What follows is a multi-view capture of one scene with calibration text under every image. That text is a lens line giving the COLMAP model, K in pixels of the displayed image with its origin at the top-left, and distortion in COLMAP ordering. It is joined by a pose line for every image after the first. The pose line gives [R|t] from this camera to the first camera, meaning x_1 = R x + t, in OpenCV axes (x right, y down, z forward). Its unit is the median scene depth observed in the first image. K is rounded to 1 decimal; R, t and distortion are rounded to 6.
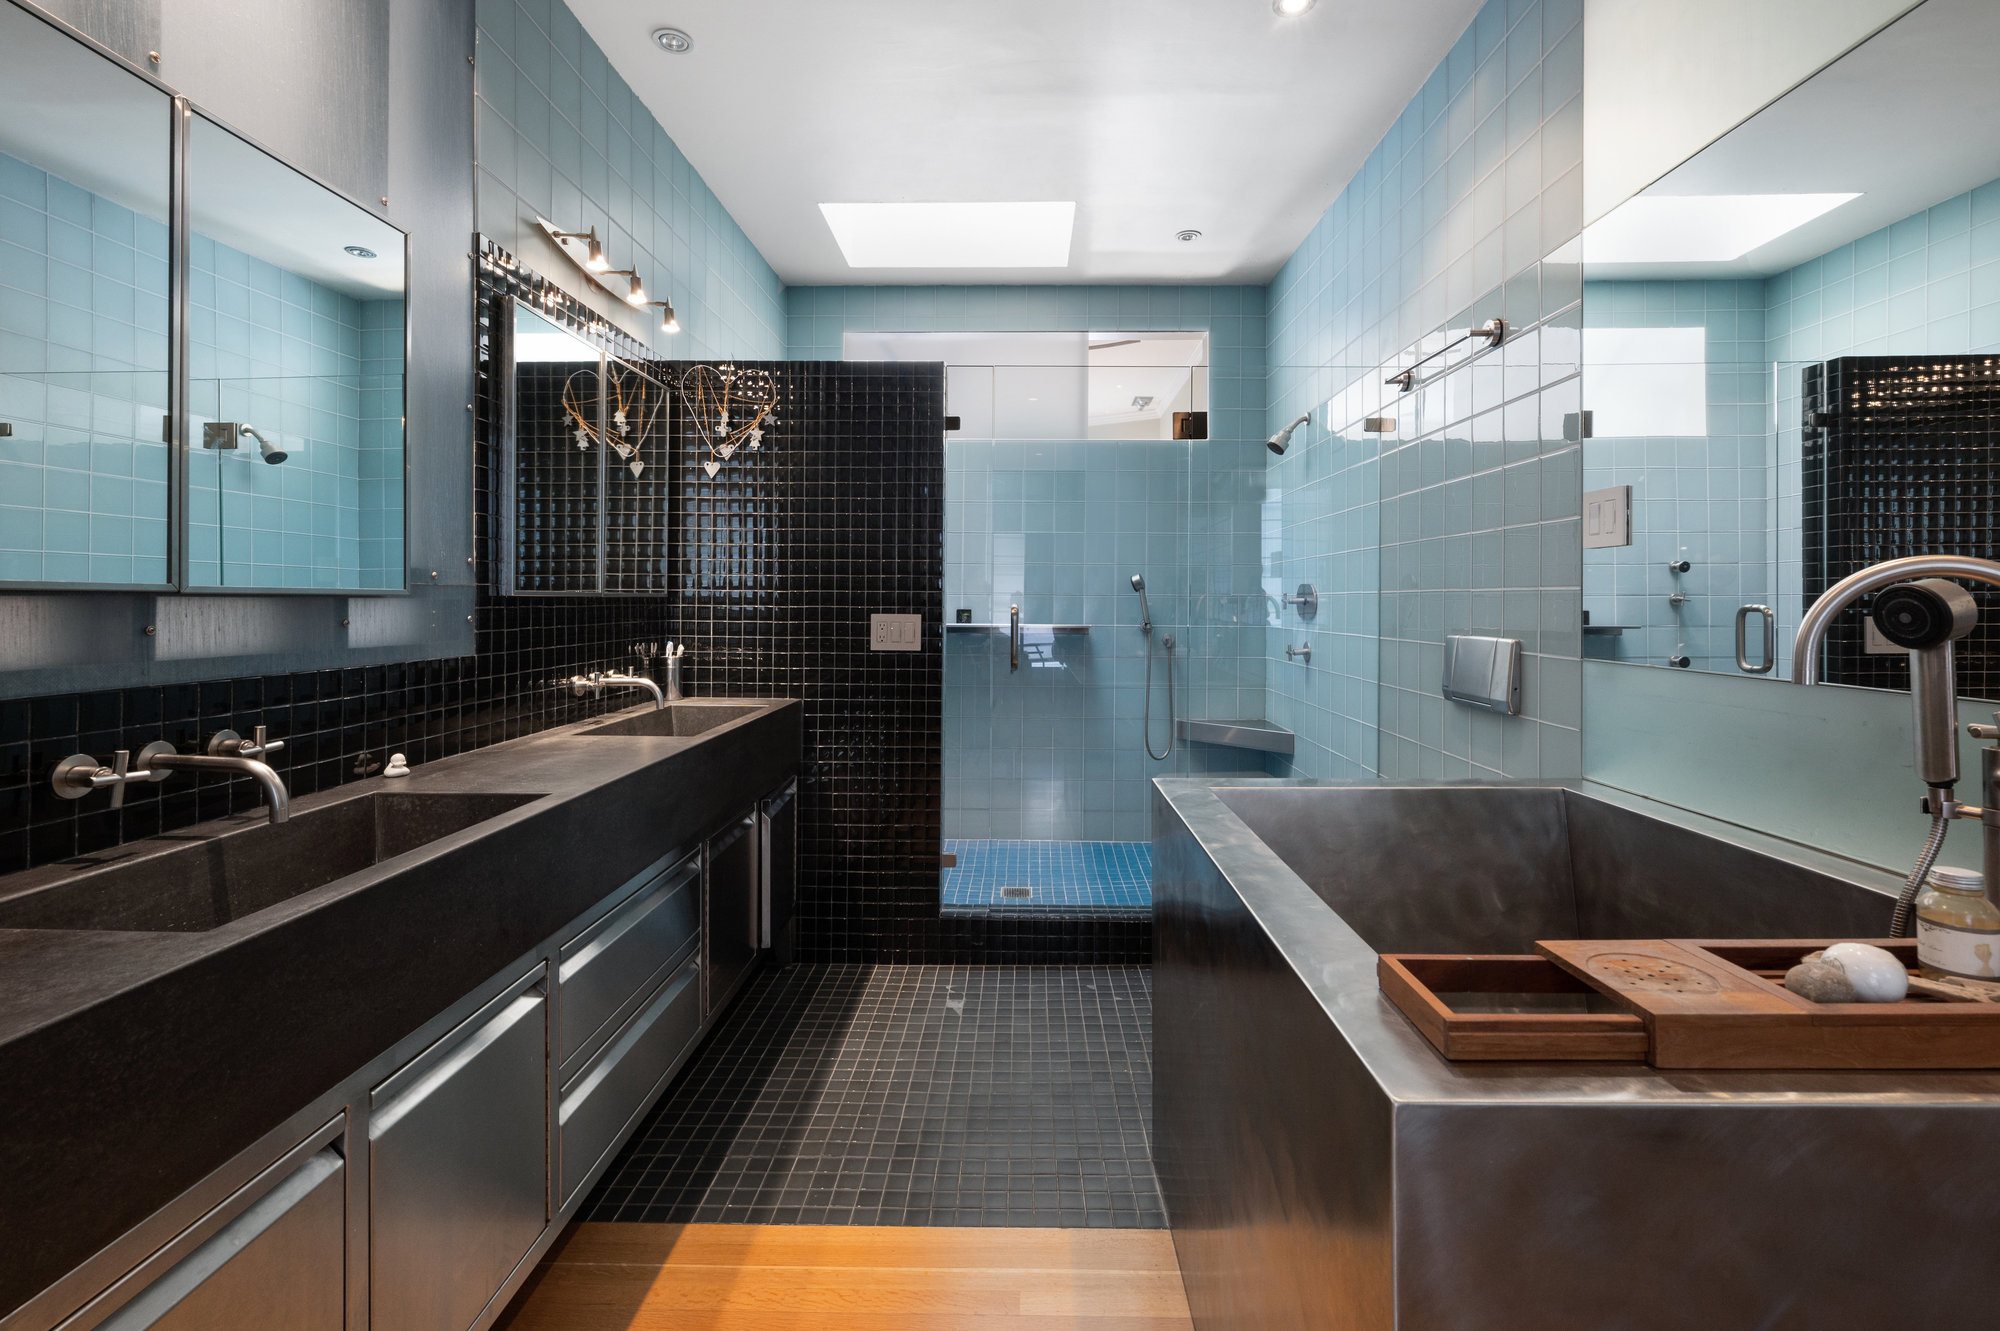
lens RADIAL K [[836.8, 0, 934.9], [0, 836.8, 614.9], [0, 0, 1]] dist [-0.000259, 0.001576]
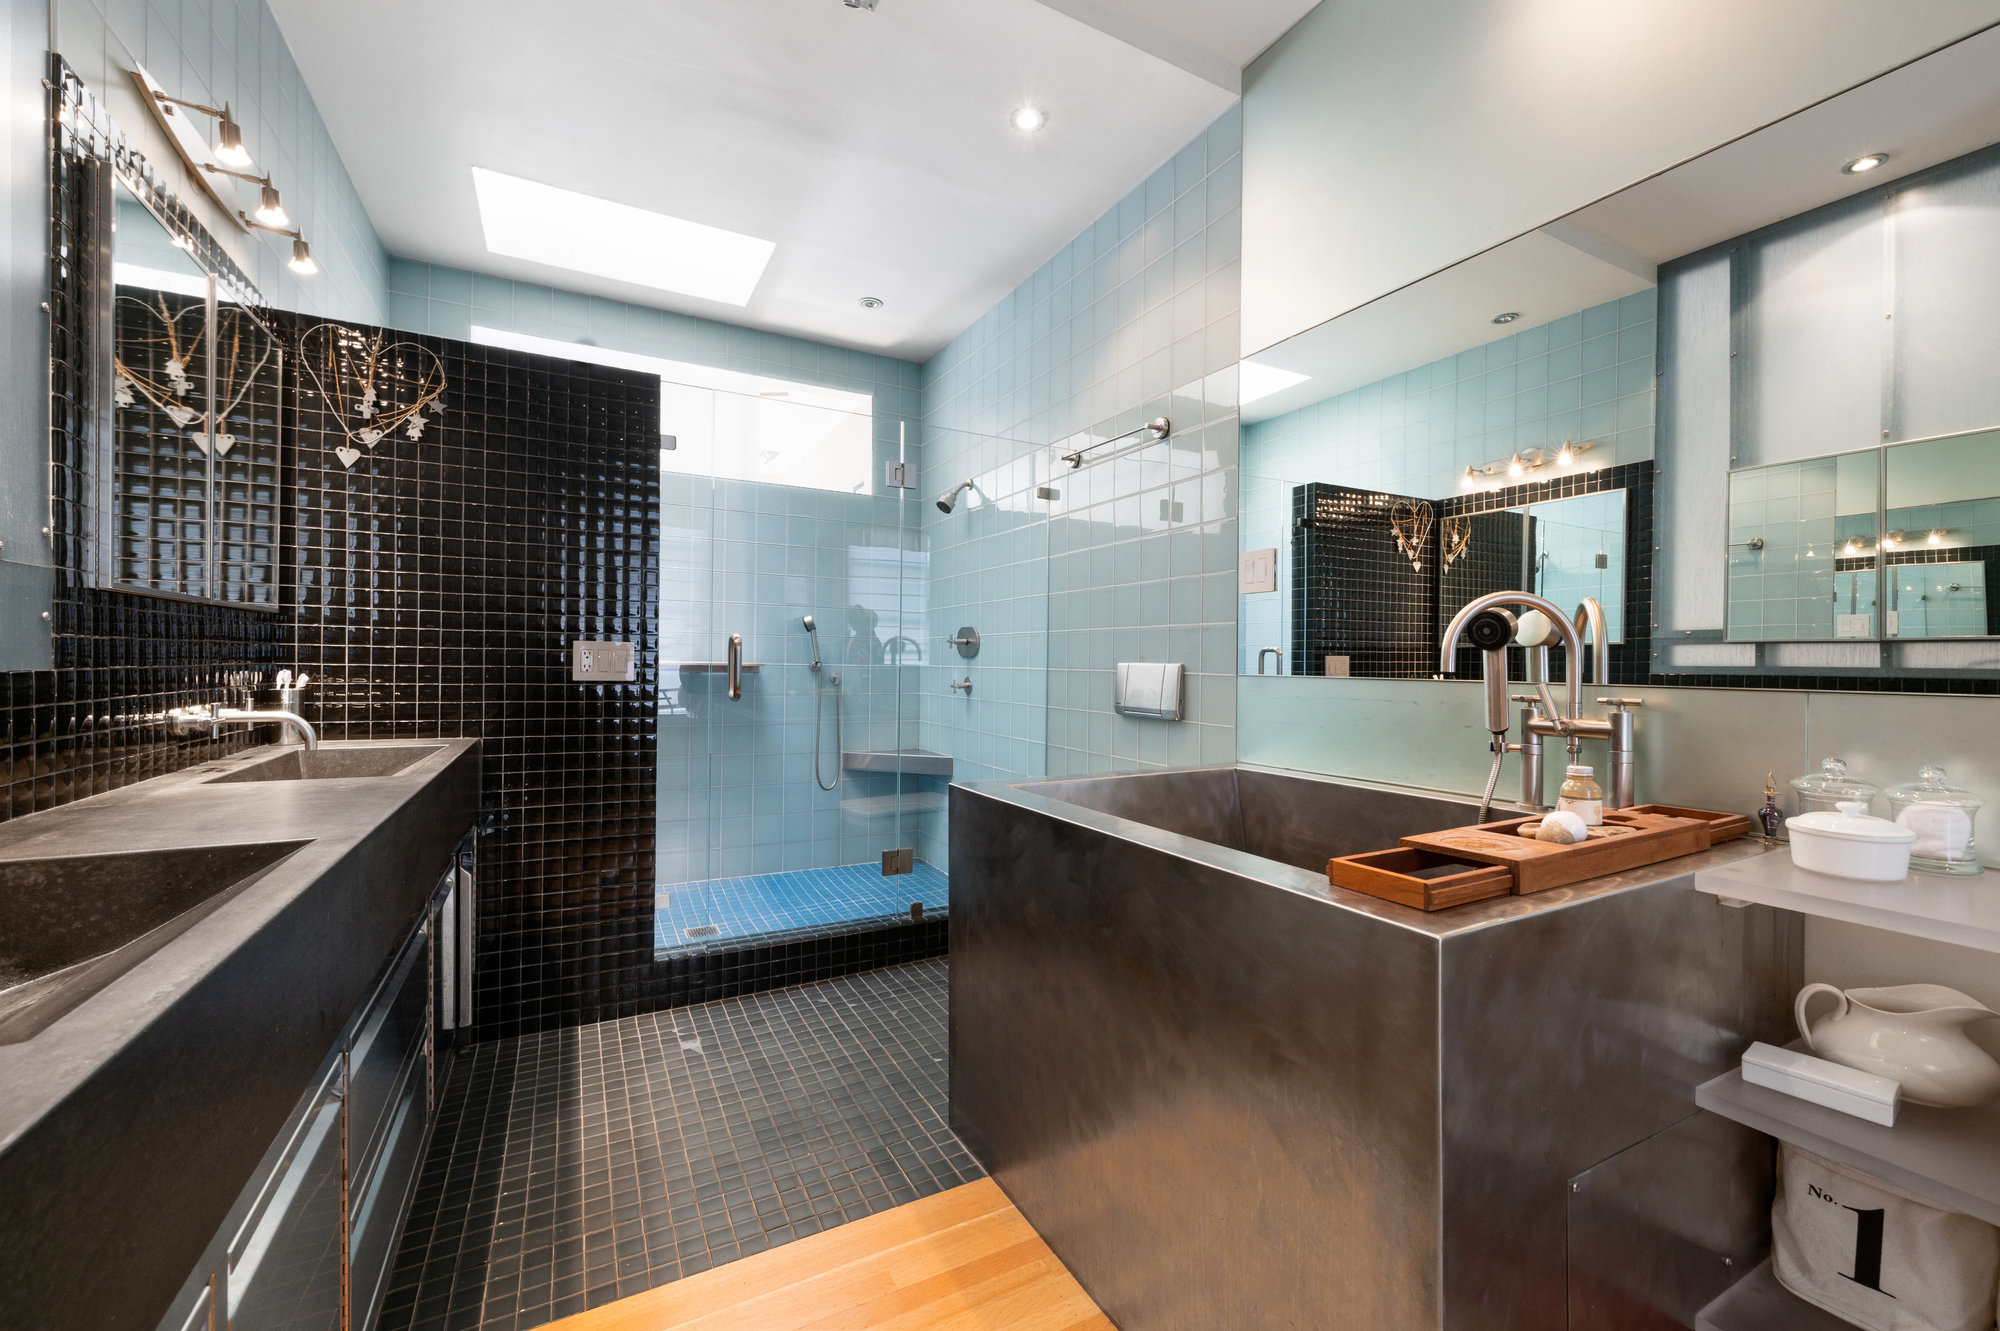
lens RADIAL K [[799.3, 0, 988.7], [0, 799.3, 666.2], [0, 0, 1]] dist [0.003857, -0.001676]
pose [[0.874078, 0.006986, 0.485736, -0.116794], [-0.010810, 0.999929, 0.005072, 0.019577], [-0.485665, -0.009684, 0.874091, 0.030262]]
